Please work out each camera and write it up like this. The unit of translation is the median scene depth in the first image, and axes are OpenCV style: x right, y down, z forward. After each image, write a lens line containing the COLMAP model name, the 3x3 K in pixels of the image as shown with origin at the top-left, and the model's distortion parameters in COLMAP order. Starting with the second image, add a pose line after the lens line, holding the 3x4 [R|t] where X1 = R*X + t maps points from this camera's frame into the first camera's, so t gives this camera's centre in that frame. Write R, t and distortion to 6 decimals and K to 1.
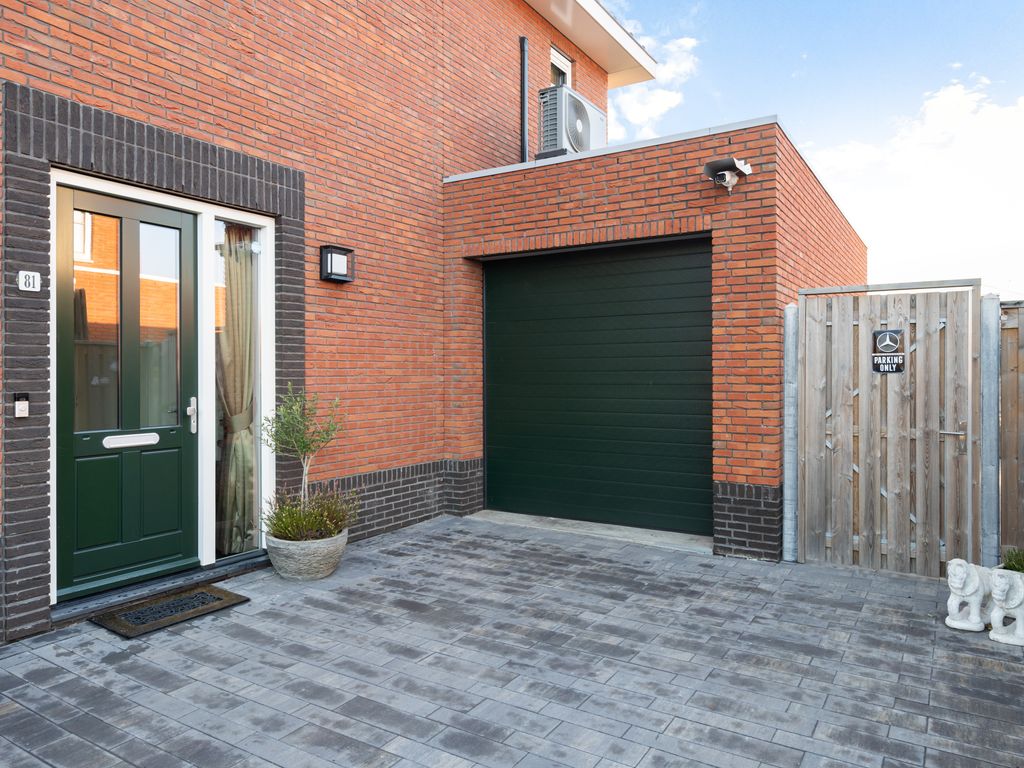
lens RADIAL K [[704.8, 0, 513.6], [0, 704.8, 373.8], [0, 0, 1]] dist [0.004591, 0.002161]
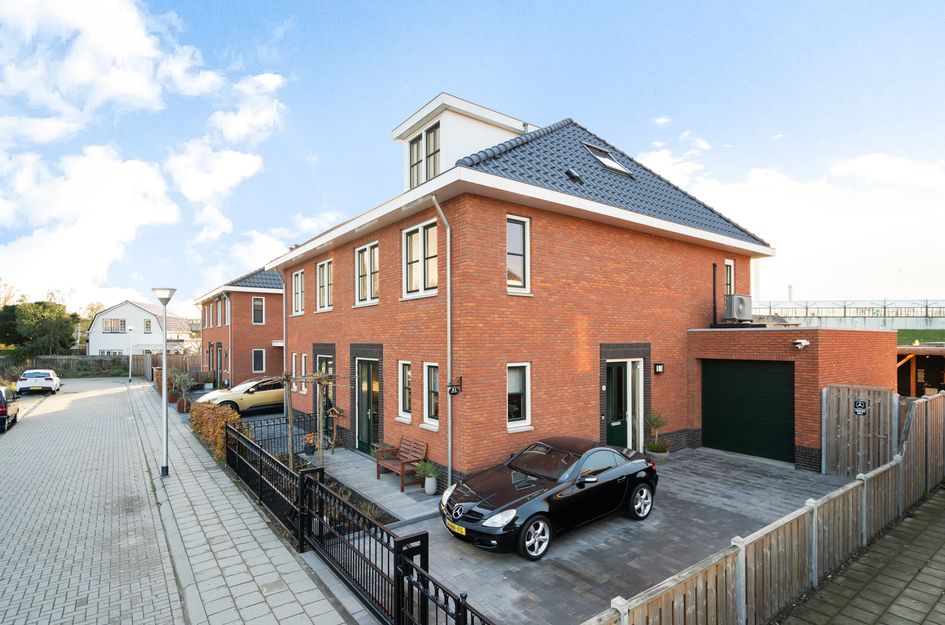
lens RADIAL K [[474.7, 0, 472.6], [0, 474.7, 341.7], [0, 0, 1]] dist [-0.001421, -0.000194]
pose [[0.928314, 0.000267, -0.371797, -0.267011], [0.000229, 0.999999, 0.001290, -0.321500], [0.371797, -0.001283, 0.928313, -1.535510]]
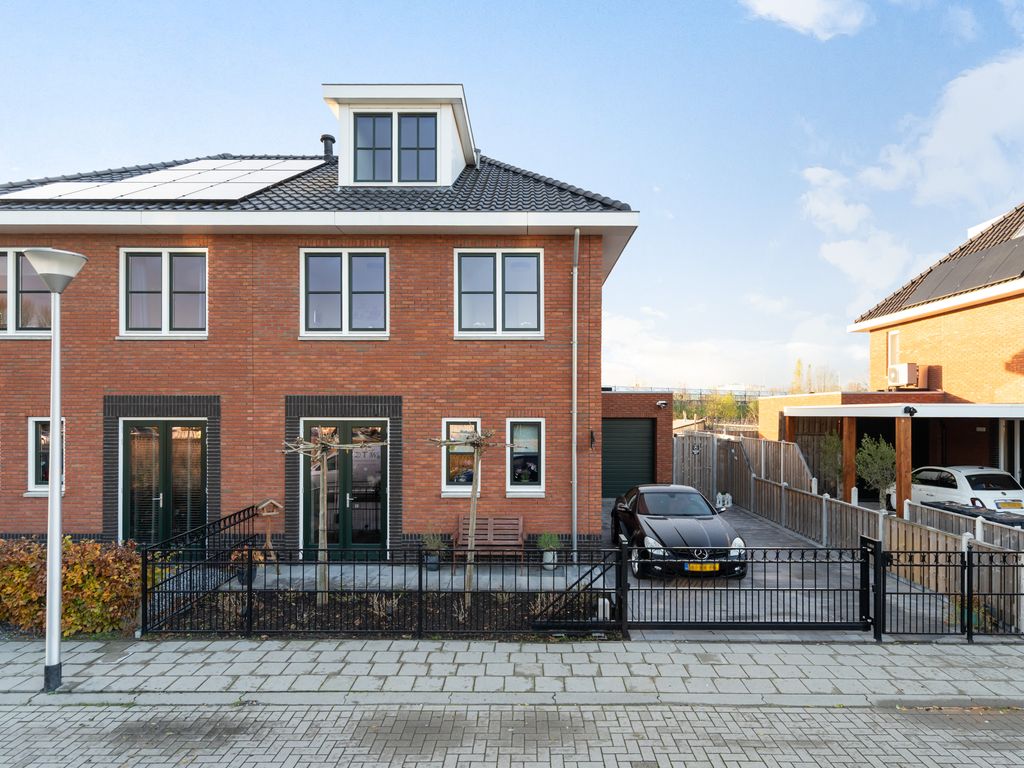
lens RADIAL K [[587.8, 0, 518.7], [0, 587.8, 407.9], [0, 0, 1]] dist [-0.003907, 0.000708]
pose [[0.859975, 0.006418, 0.510296, -2.216921], [-0.002217, 0.999958, -0.008840, -0.249292], [-0.510332, 0.006471, 0.859953, -1.524710]]
